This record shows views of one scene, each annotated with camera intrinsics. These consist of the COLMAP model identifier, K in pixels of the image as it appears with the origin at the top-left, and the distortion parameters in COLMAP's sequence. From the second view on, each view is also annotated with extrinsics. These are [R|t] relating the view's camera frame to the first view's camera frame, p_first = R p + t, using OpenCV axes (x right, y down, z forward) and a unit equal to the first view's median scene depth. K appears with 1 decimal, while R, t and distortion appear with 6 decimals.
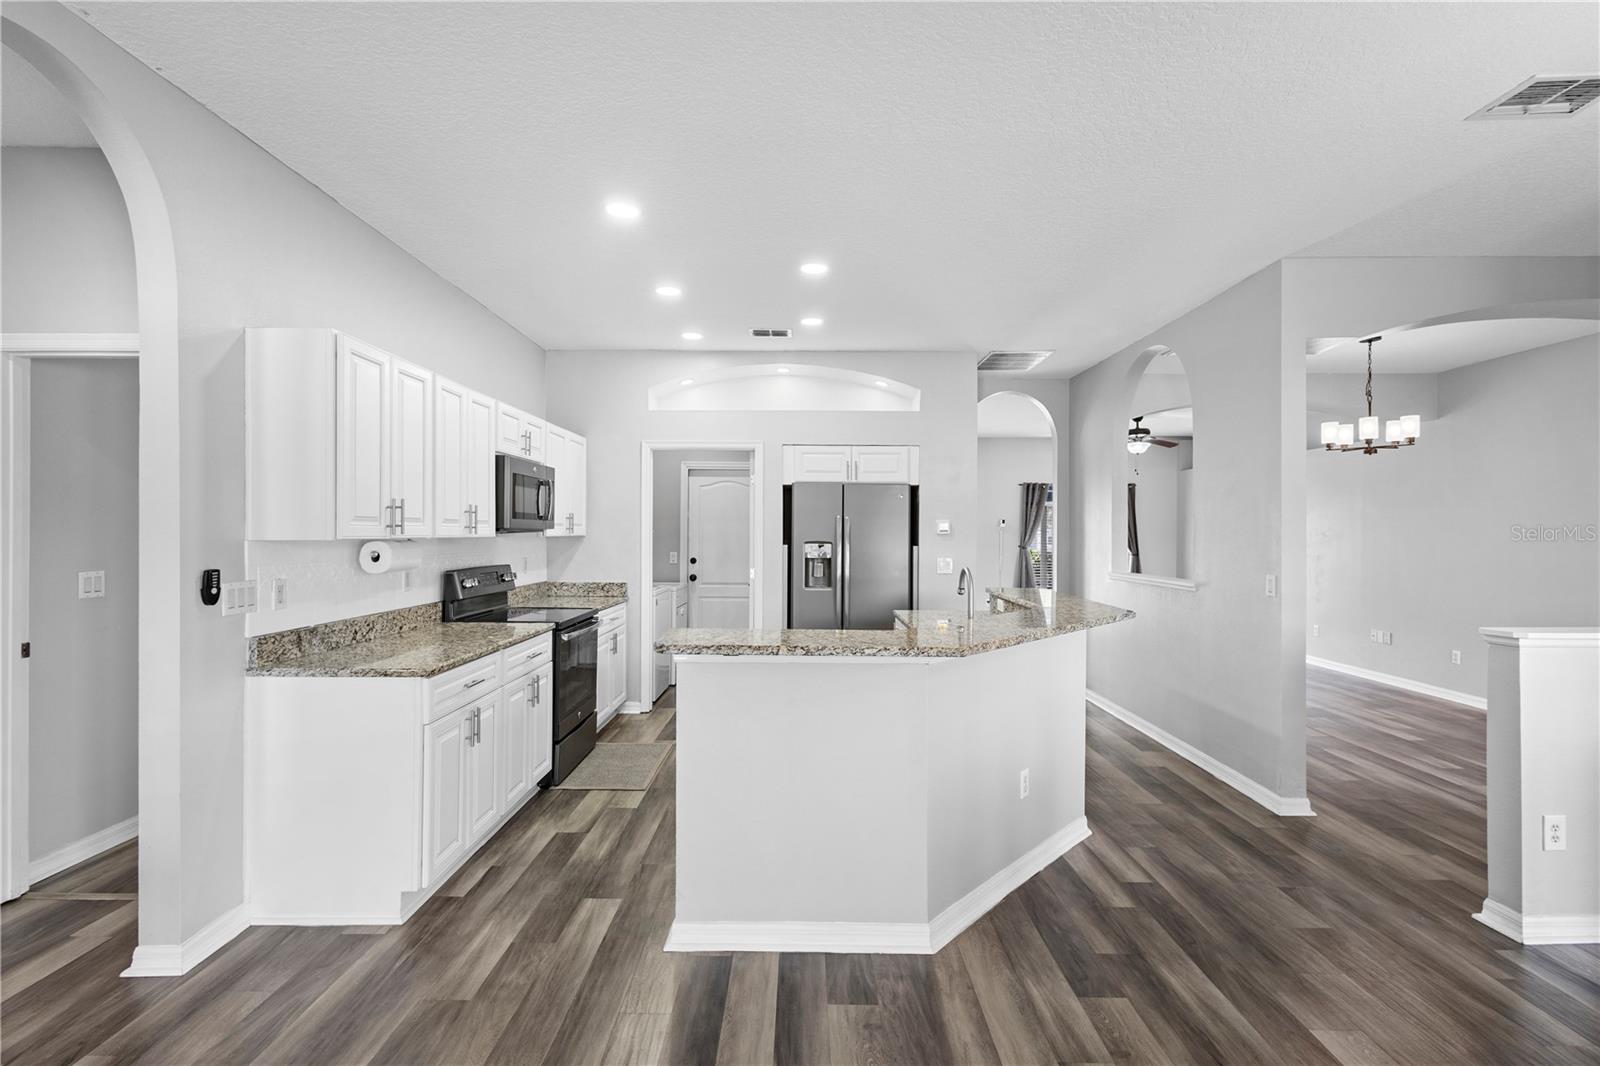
lens RADIAL K [[735.9, 0, 798.5], [0, 735.9, 532.4], [0, 0, 1]] dist [0.005400, 0.000470]
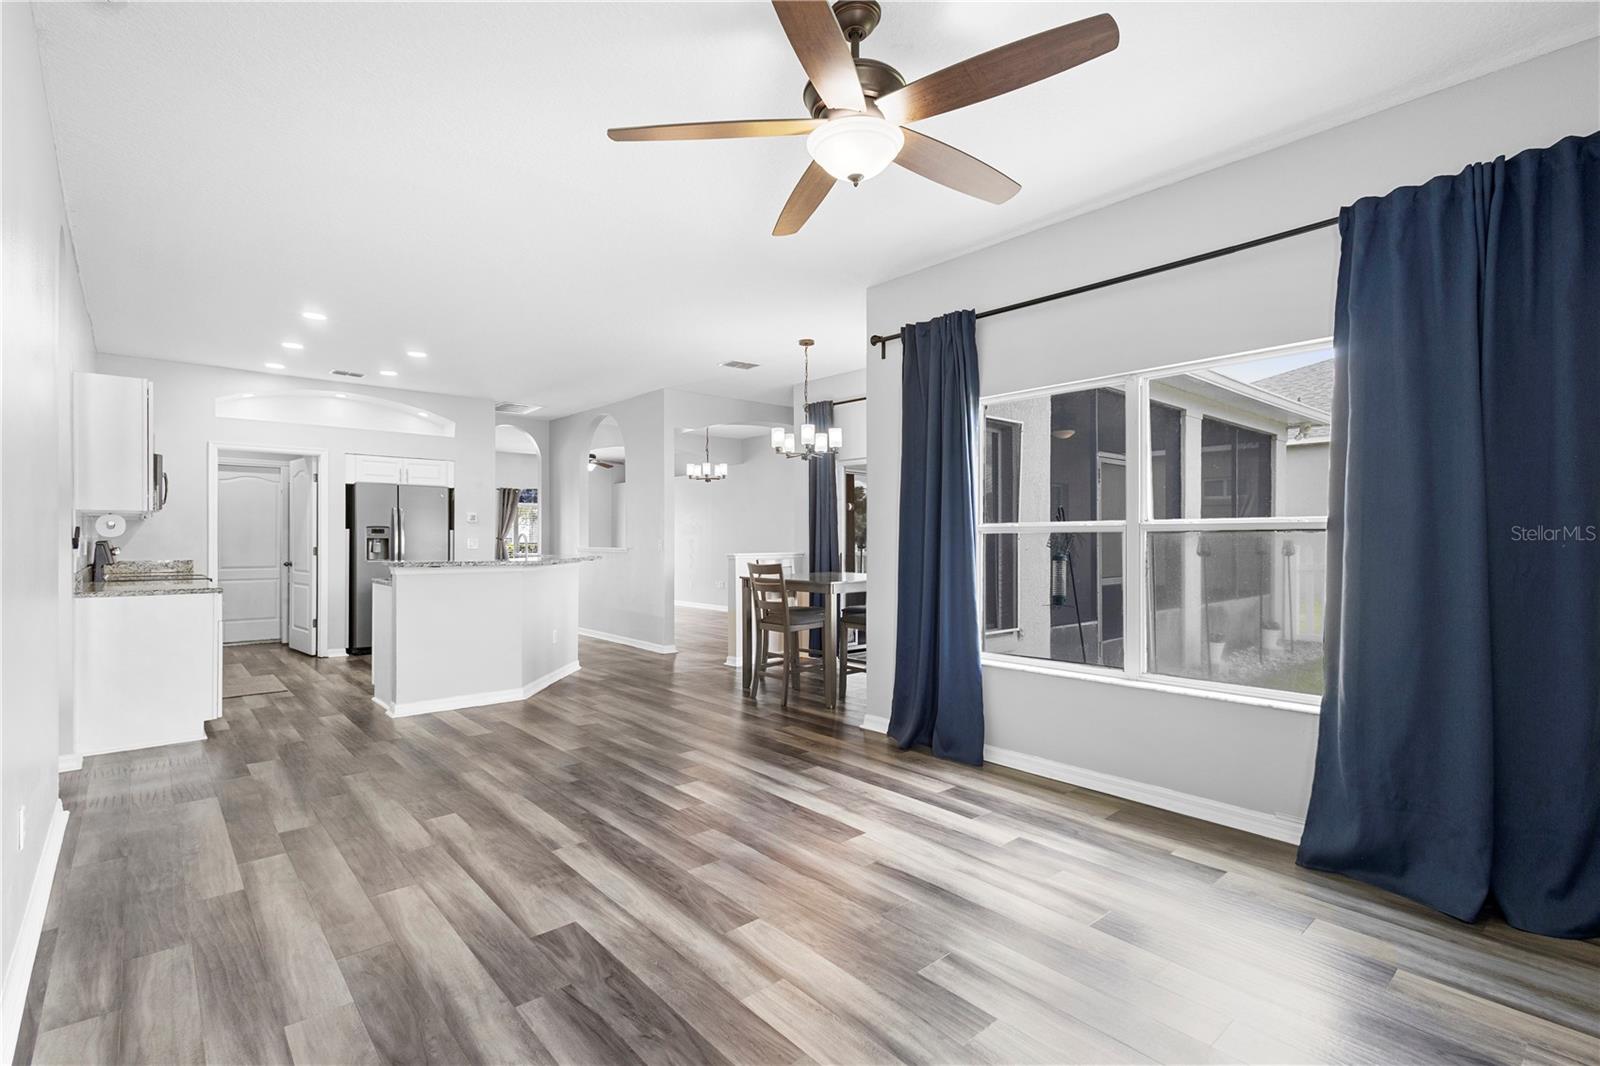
lens RADIAL K [[733.9, 0, 798.2], [0, 733.9, 537.3], [0, 0, 1]] dist [0.003059, 0.000167]
pose [[0.743294, -0.003011, 0.668958, -0.429204], [0.002479, 0.999995, 0.001746, 0.045841], [-0.668961, 0.000361, 0.743298, -0.754445]]
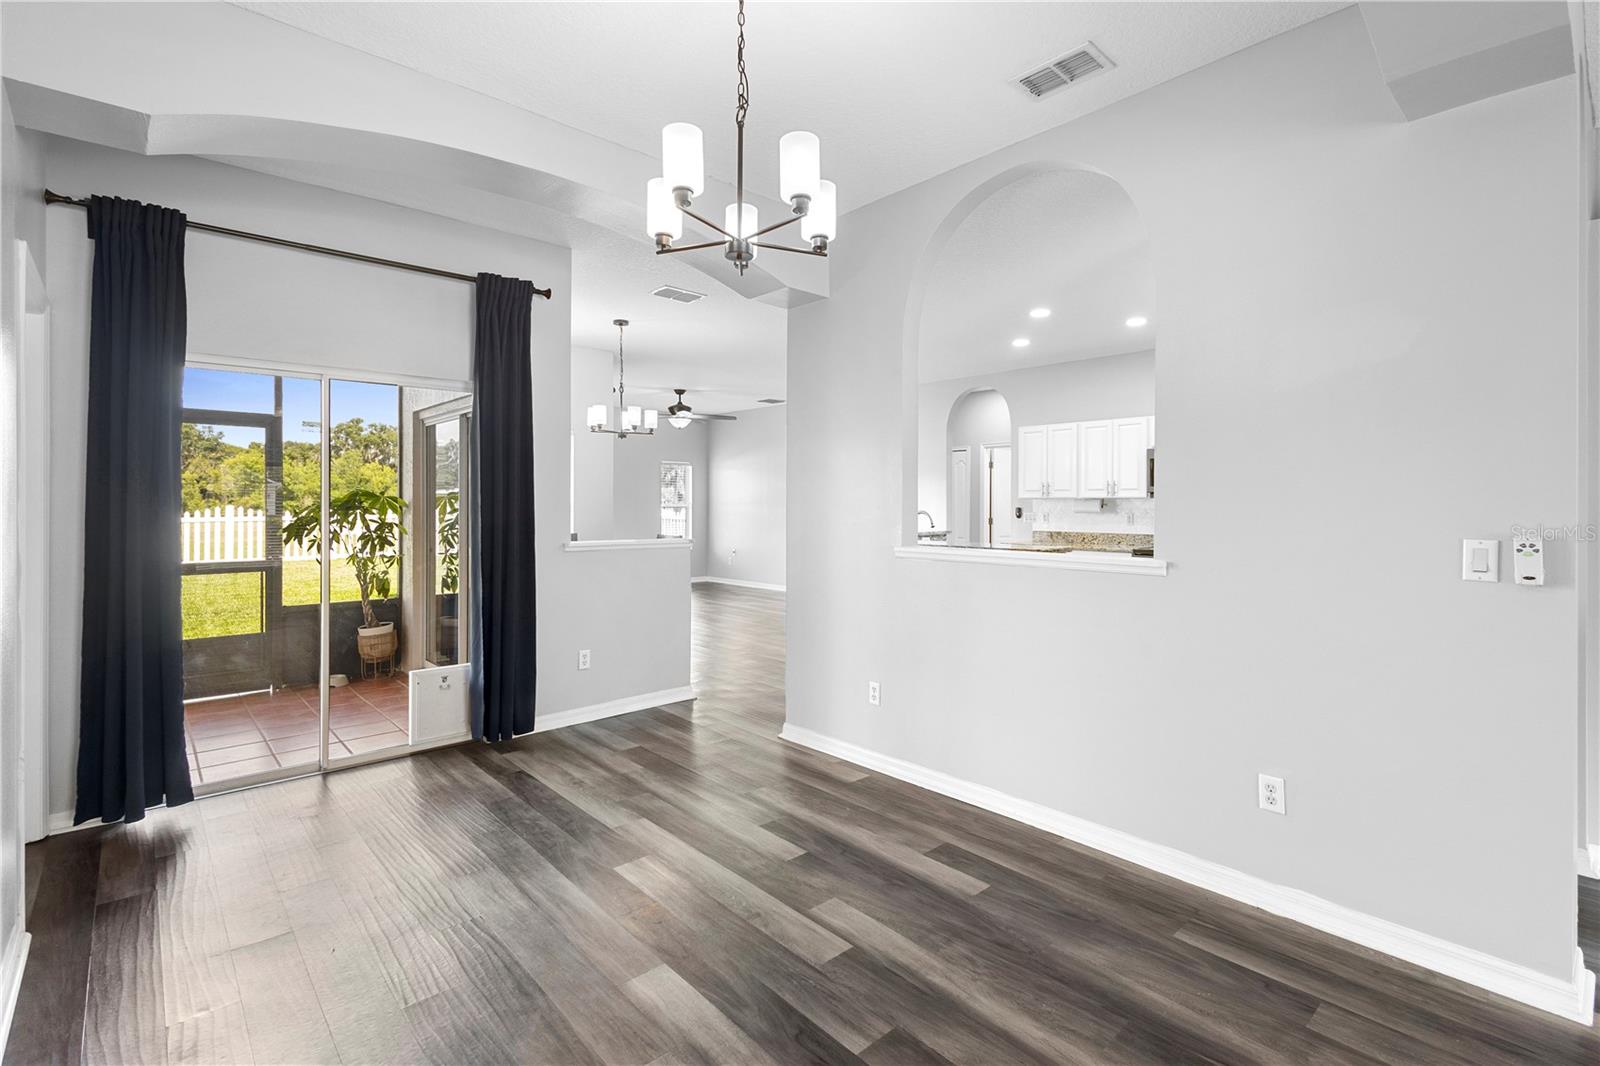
lens RADIAL K [[737.0, 0, 802.3], [0, 737.0, 506.5], [0, 0, 1]] dist [0.000628, -0.000083]
pose [[-0.740074, -0.005526, -0.672503, 1.334464], [-0.006035, 0.999981, -0.001575, 0.034796], [0.672499, 0.002893, -0.740093, 1.728724]]
